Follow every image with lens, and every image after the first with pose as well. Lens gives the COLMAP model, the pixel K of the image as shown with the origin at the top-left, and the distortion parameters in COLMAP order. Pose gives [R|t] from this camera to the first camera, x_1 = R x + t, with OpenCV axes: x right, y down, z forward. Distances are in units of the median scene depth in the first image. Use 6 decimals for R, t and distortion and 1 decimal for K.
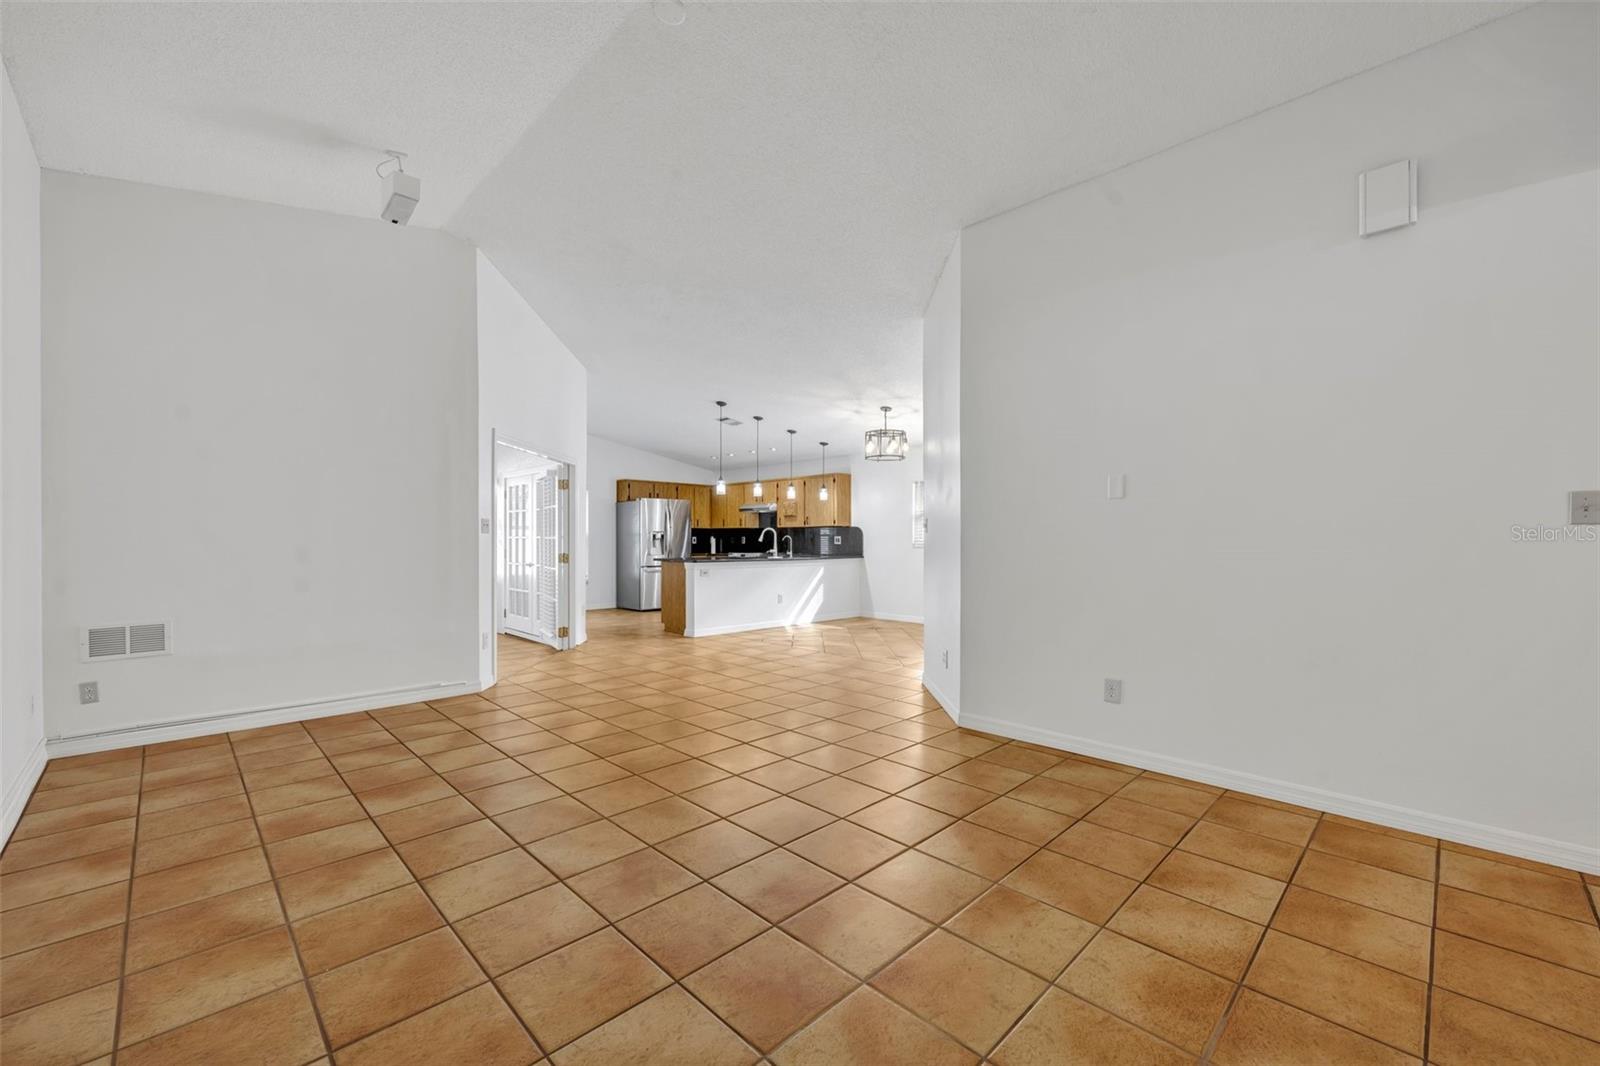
lens RADIAL K [[644.3, 0, 799.3], [0, 644.3, 556.4], [0, 0, 1]] dist [-0.002860, 0.001252]
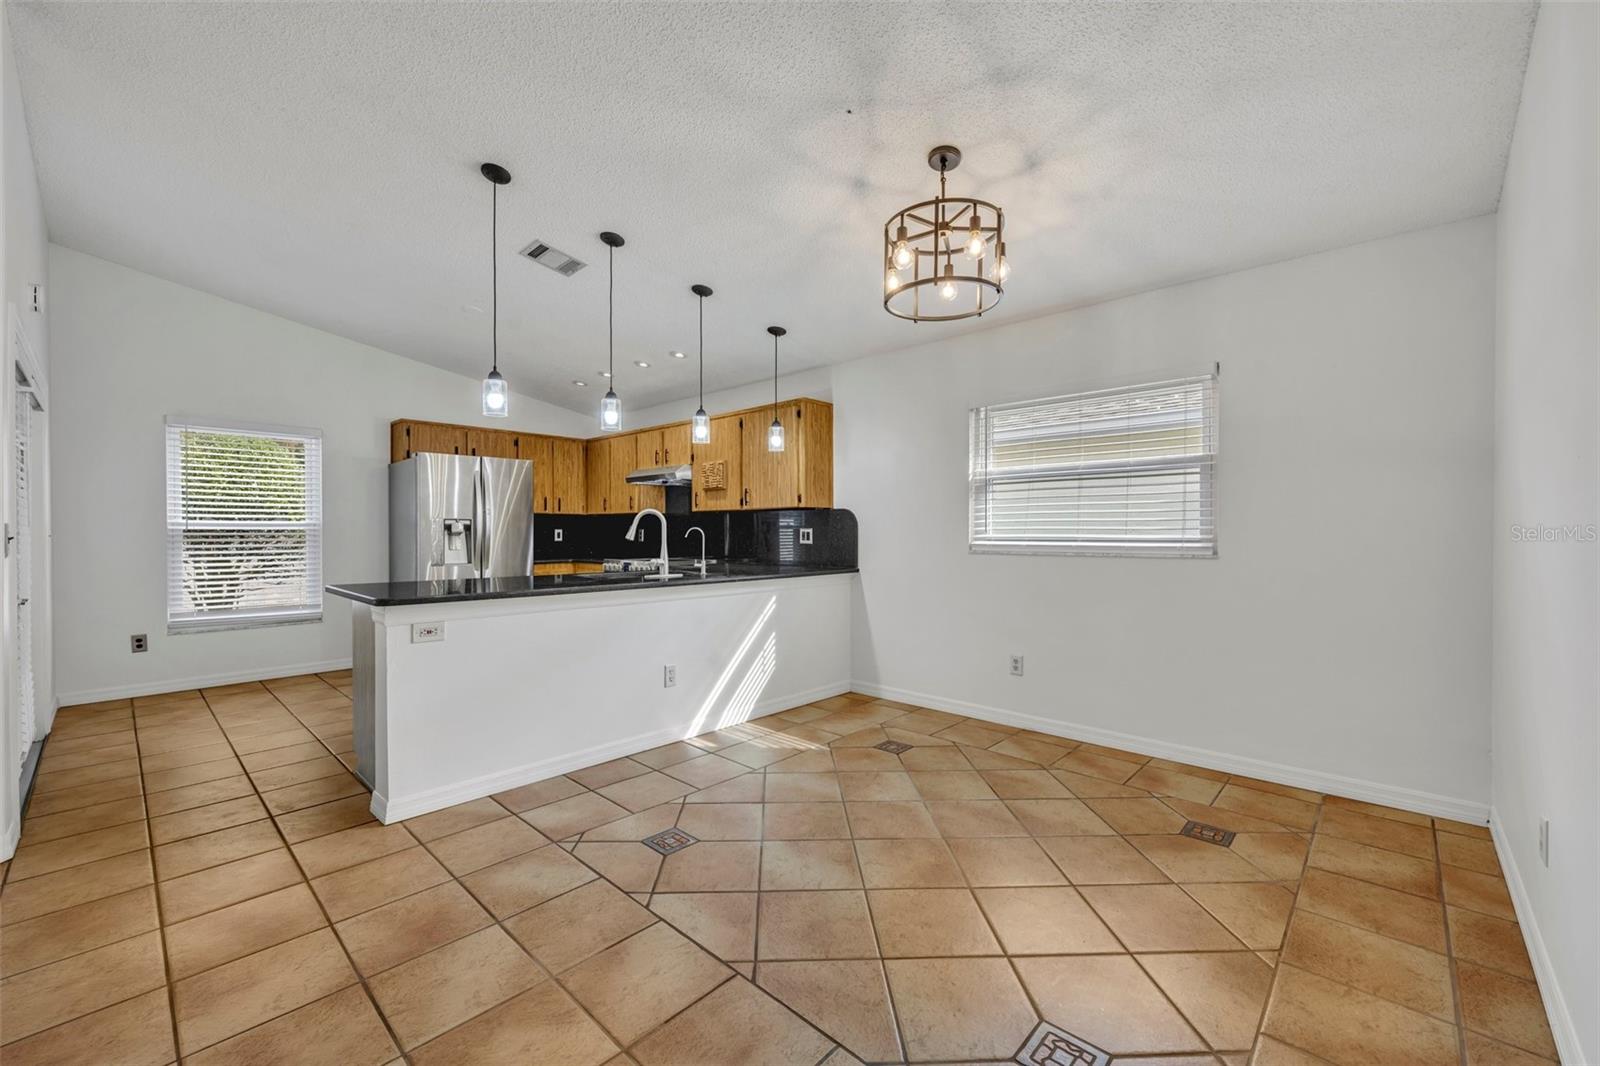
lens RADIAL K [[644.3, 0, 794.8], [0, 644.3, 539.7], [0, 0, 1]] dist [-0.002860, 0.001252]
pose [[0.999360, -0.001165, 0.035739, 0.032495], [0.001659, 0.999904, -0.013780, -0.015557], [-0.035720, 0.013830, 0.999266, 0.503761]]
